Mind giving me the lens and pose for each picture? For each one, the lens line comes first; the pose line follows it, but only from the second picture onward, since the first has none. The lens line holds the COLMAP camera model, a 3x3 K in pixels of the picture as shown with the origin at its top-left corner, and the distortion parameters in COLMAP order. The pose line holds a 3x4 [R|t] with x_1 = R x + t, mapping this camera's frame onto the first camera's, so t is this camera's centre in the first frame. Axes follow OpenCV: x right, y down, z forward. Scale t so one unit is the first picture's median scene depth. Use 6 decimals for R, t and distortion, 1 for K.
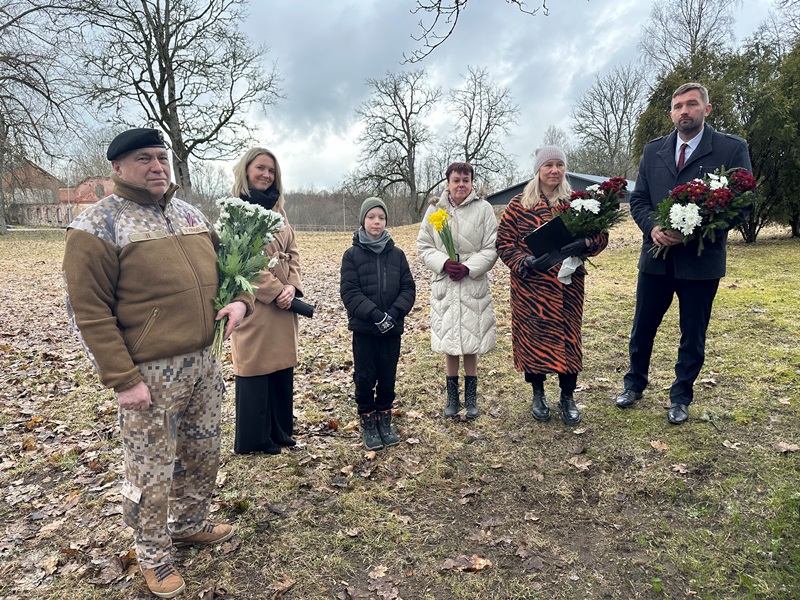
lens RADIAL K [[557.4, 0, 405.2], [0, 557.4, 312.0], [0, 0, 1]] dist [0.001189, -0.004628]
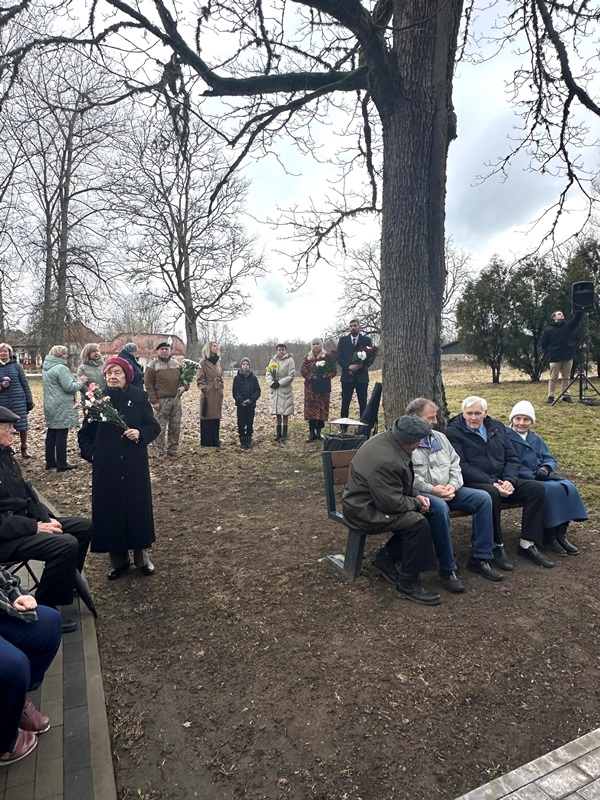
lens RADIAL K [[522.1, 0, 314.5], [0, 522.1, 406.1], [0, 0, 1]] dist [-0.008001, 0.000733]
pose [[0.988627, 0.006893, -0.150230, 0.066277], [-0.020064, 0.996064, -0.086334, 0.024283], [0.149044, 0.088367, 0.984874, -0.140145]]
